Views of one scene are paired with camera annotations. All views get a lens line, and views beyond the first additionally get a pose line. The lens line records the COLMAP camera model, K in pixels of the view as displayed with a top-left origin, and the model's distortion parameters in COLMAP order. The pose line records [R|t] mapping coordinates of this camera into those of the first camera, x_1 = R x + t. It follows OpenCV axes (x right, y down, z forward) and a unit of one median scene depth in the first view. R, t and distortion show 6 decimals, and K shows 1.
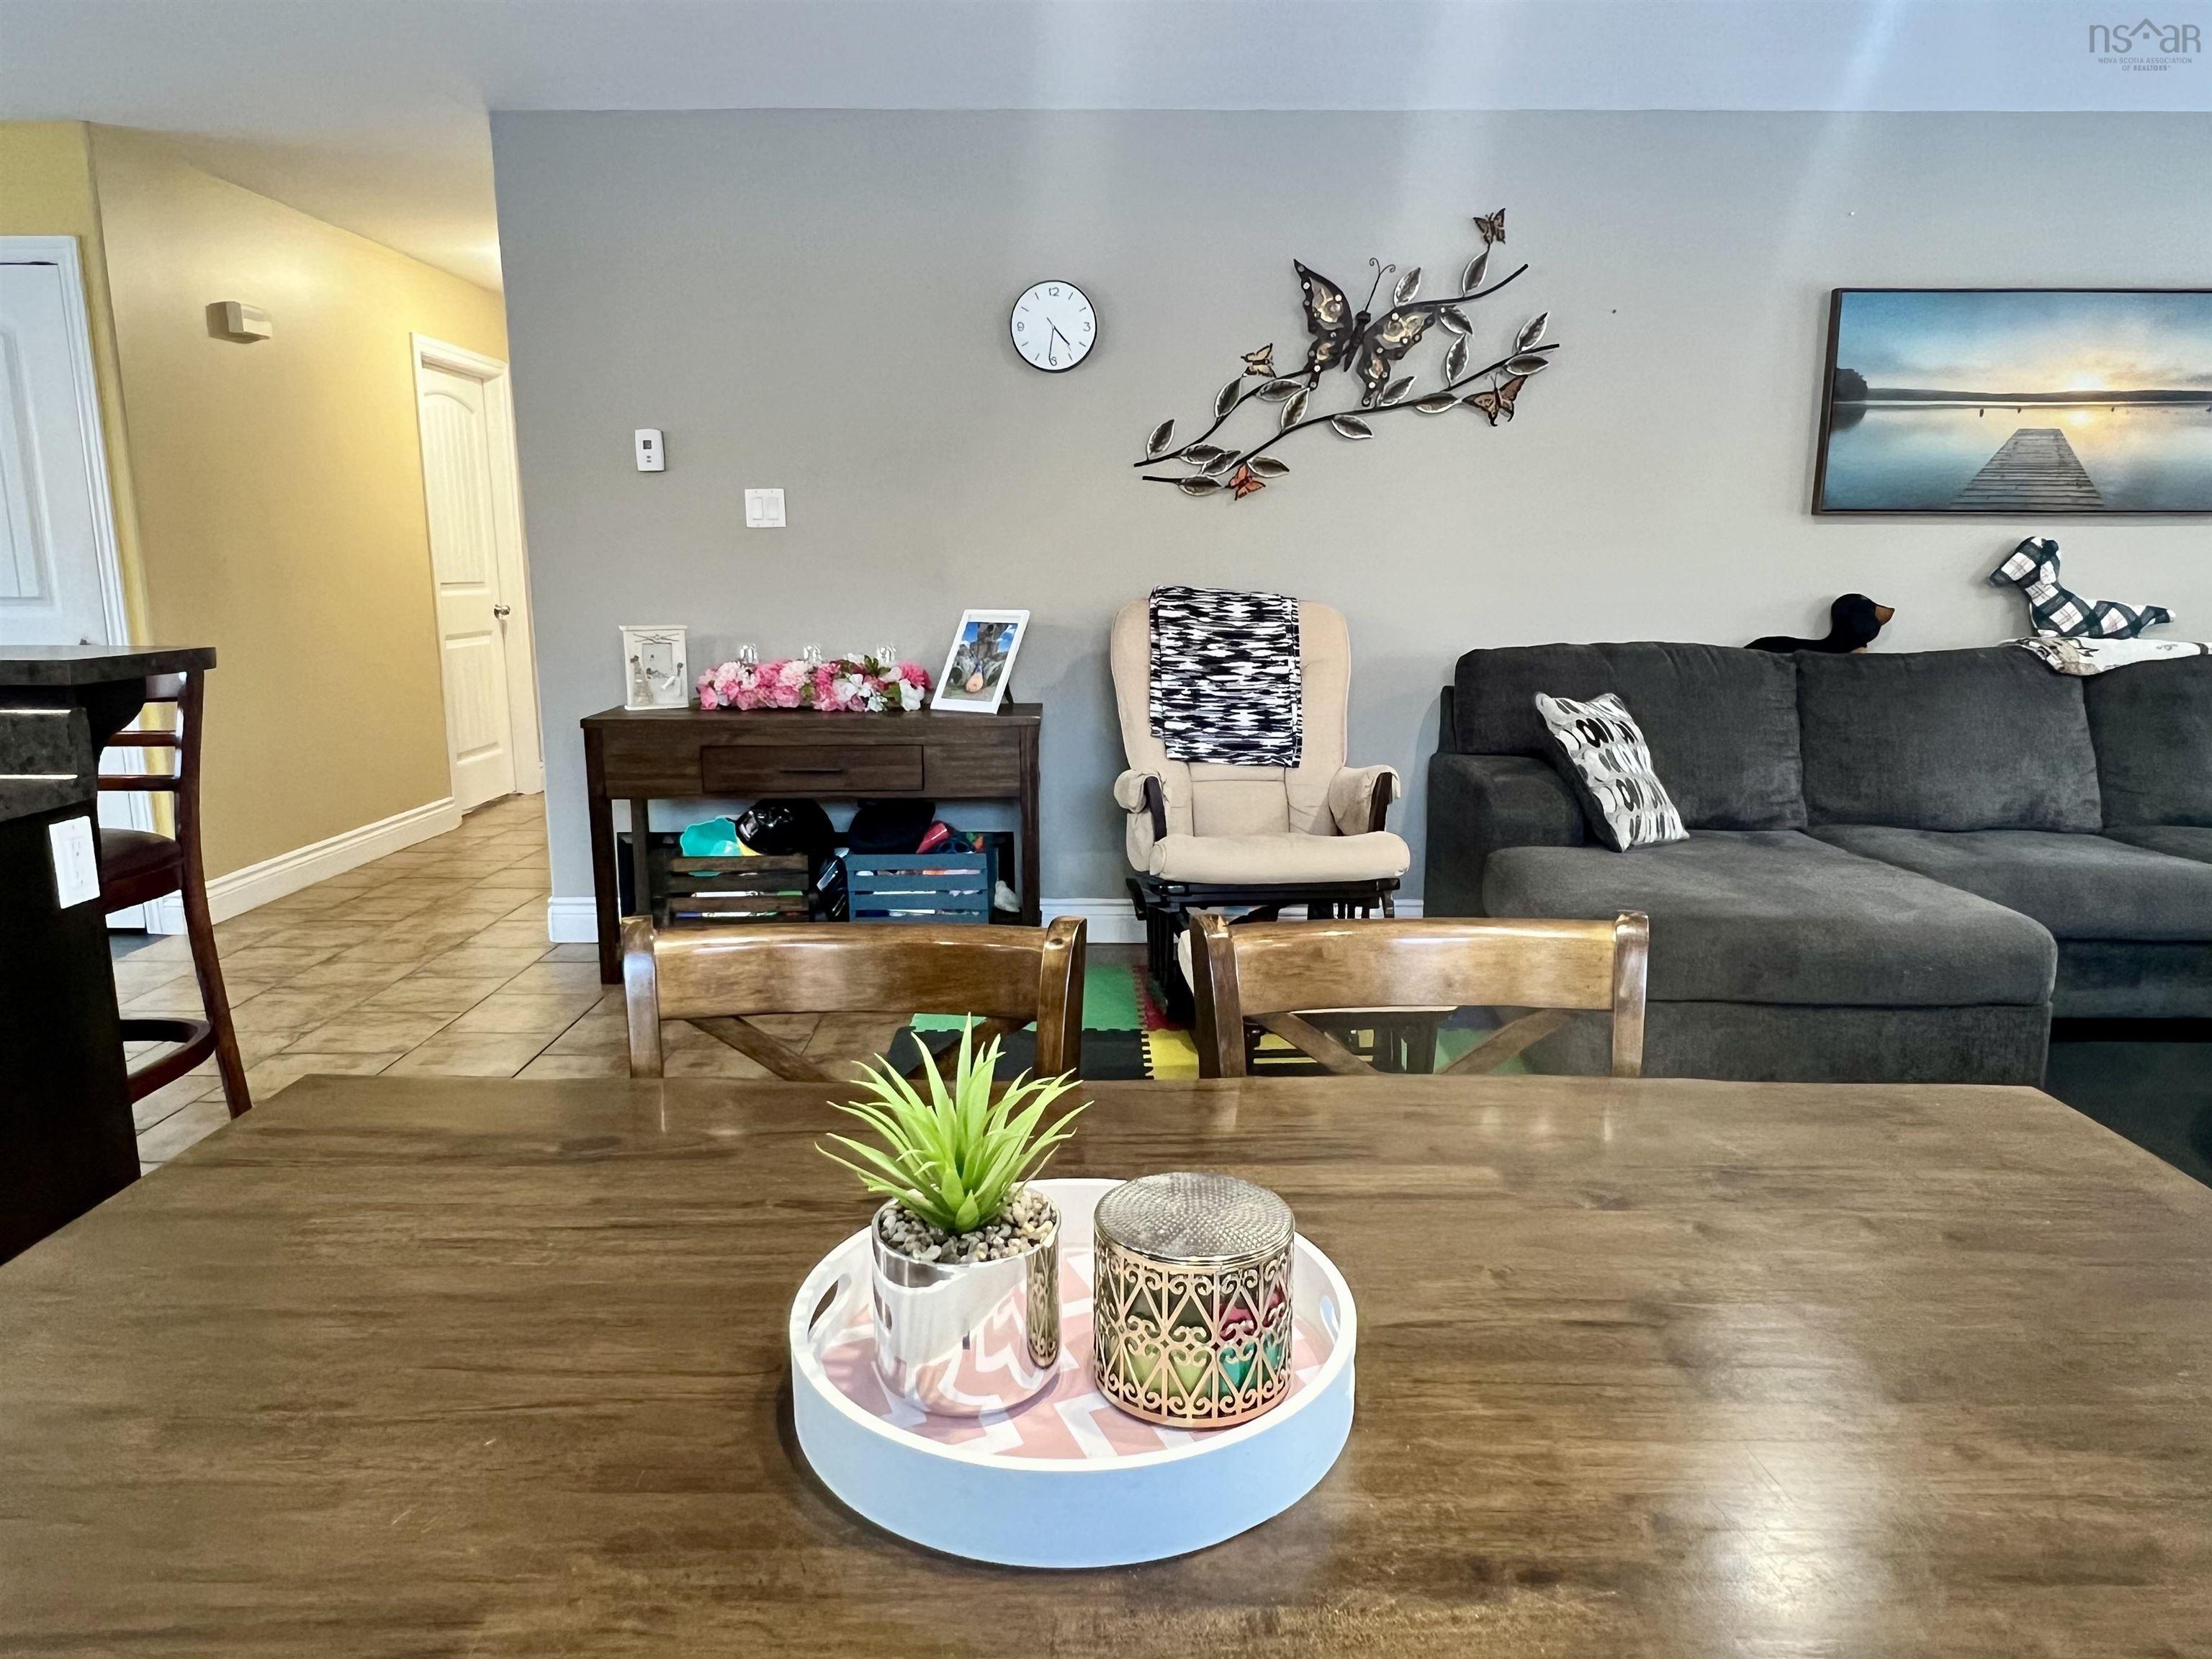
lens RADIAL K [[1422.2, 0, 1106.7], [0, 1422.2, 833.4], [0, 0, 1]] dist [-0.002832, -0.000849]
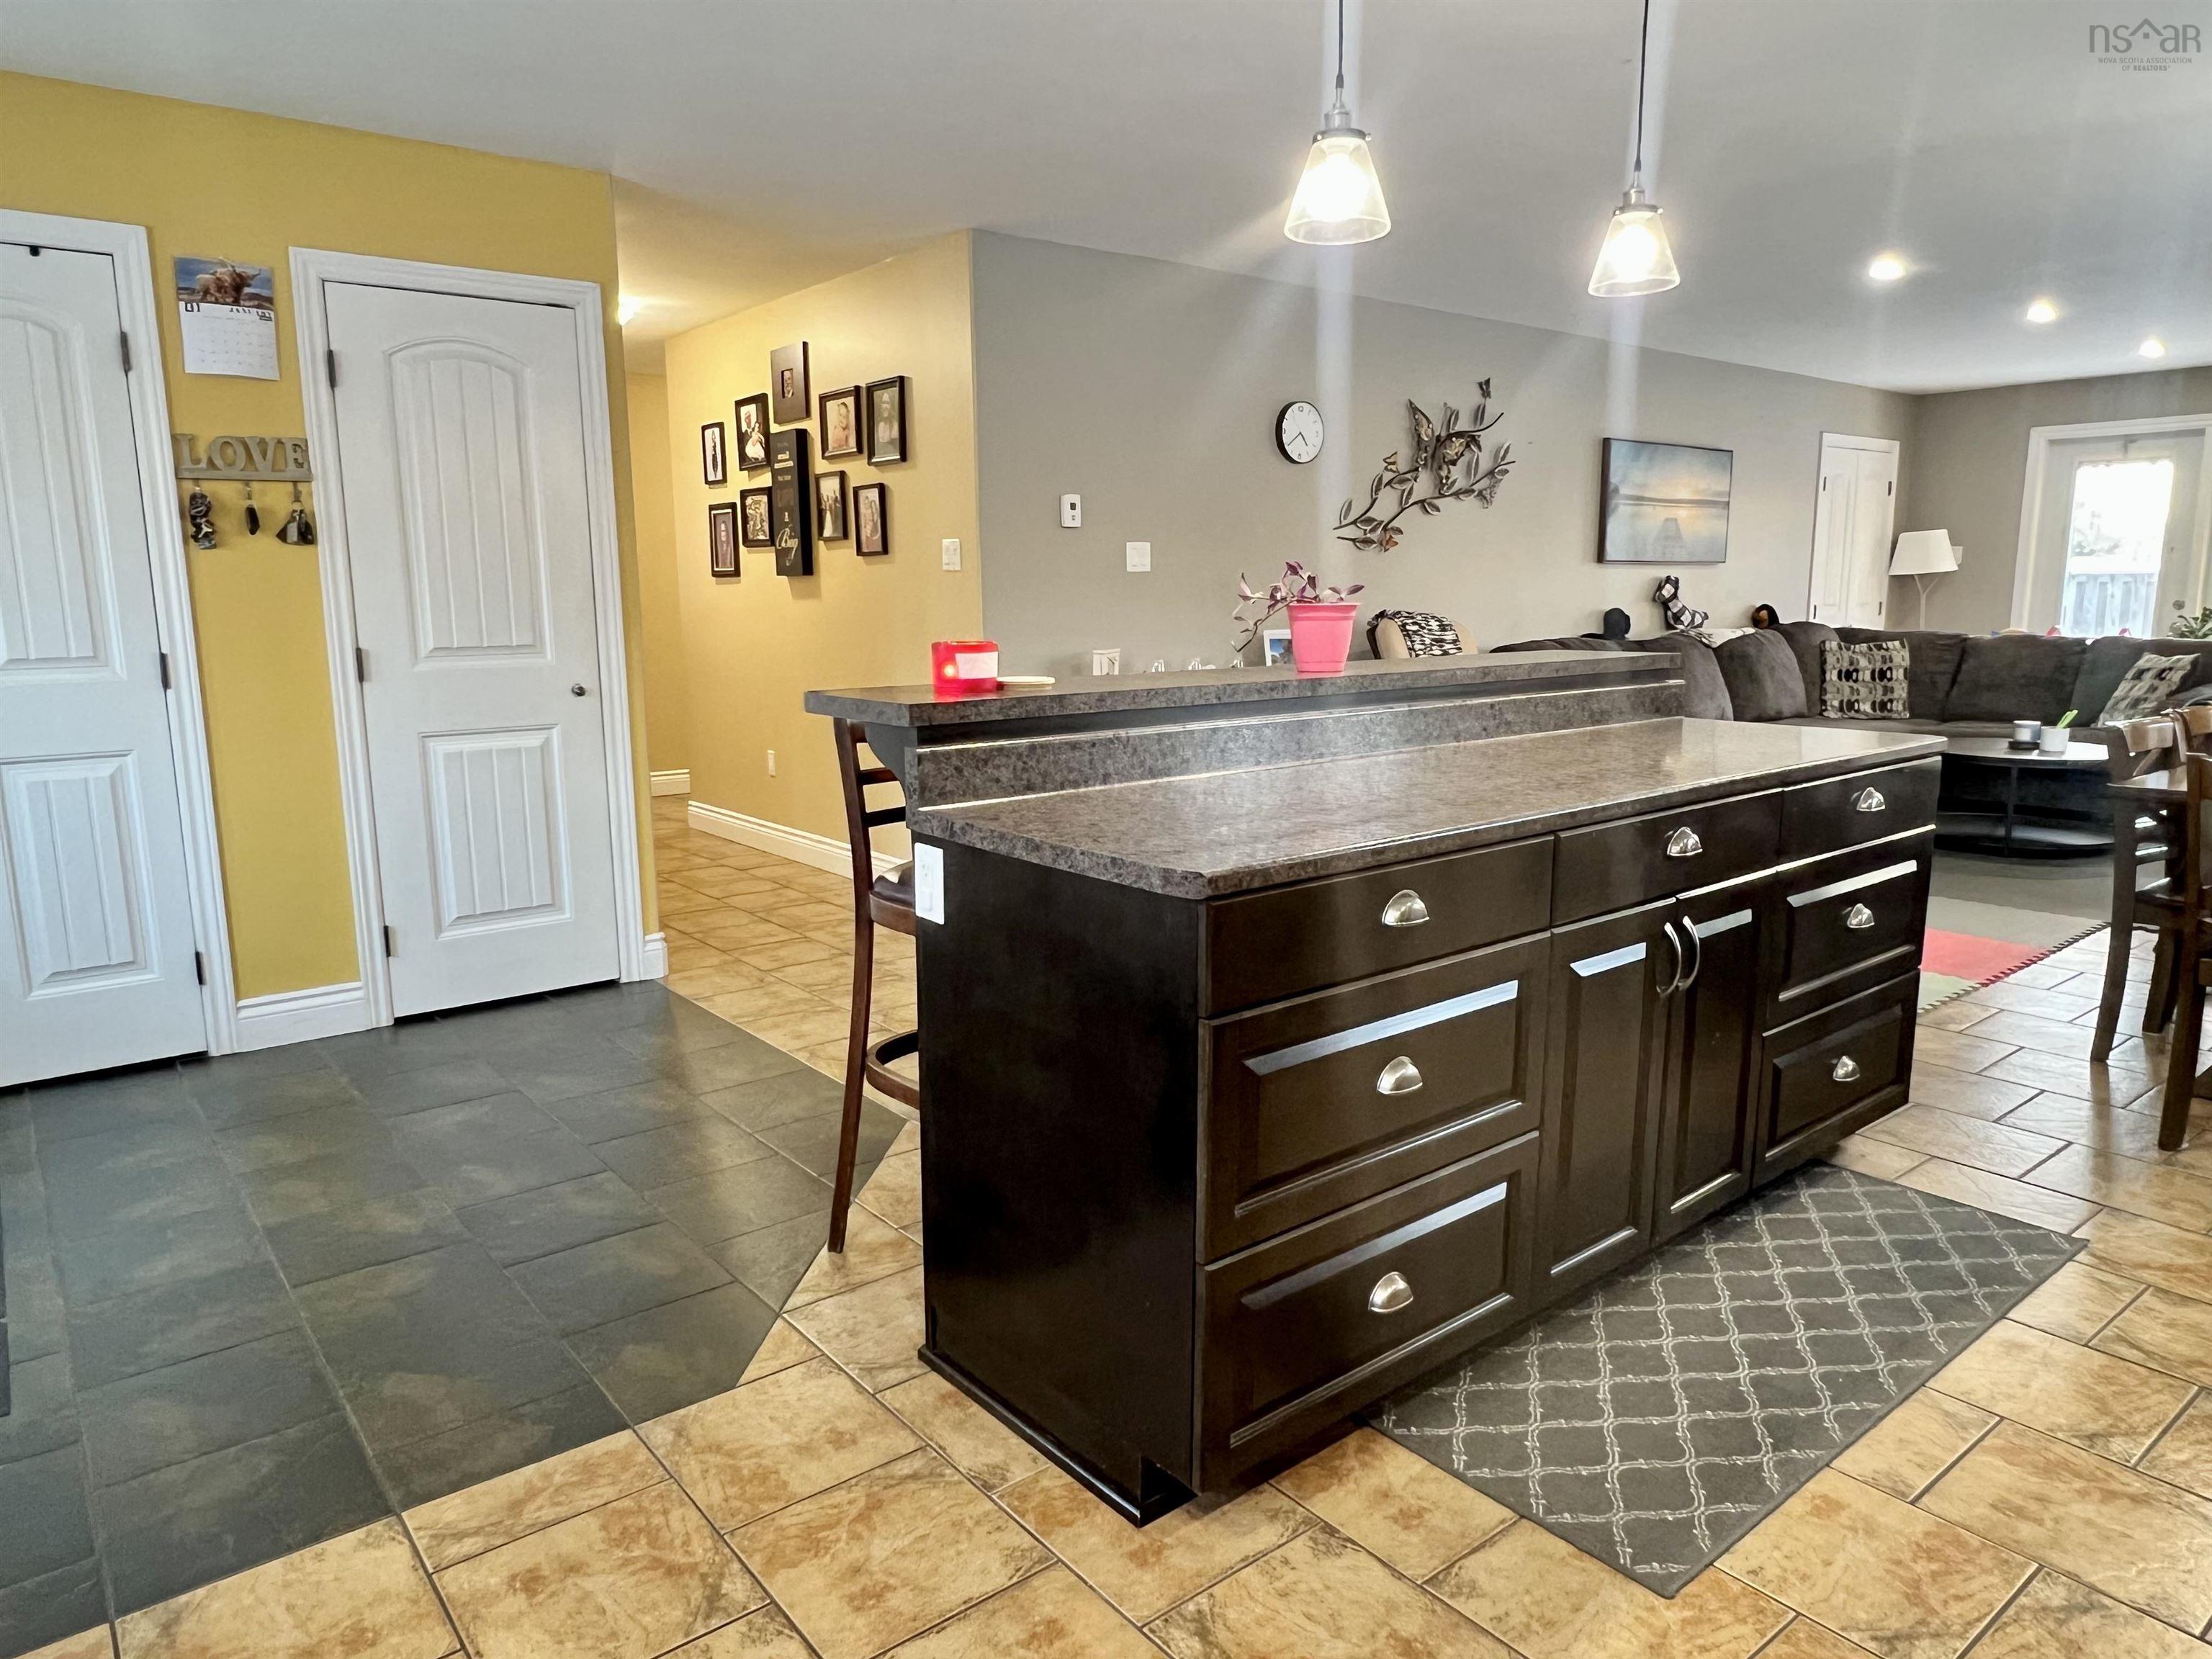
lens RADIAL K [[1422.2, 0, 1100.7], [0, 1422.2, 826.8], [0, 0, 1]] dist [-0.002832, -0.000849]
pose [[0.779459, -0.112676, 0.616237, -1.124835], [0.127699, 0.991616, 0.019790, -0.015125], [-0.613300, 0.063267, 0.787312, 0.016106]]
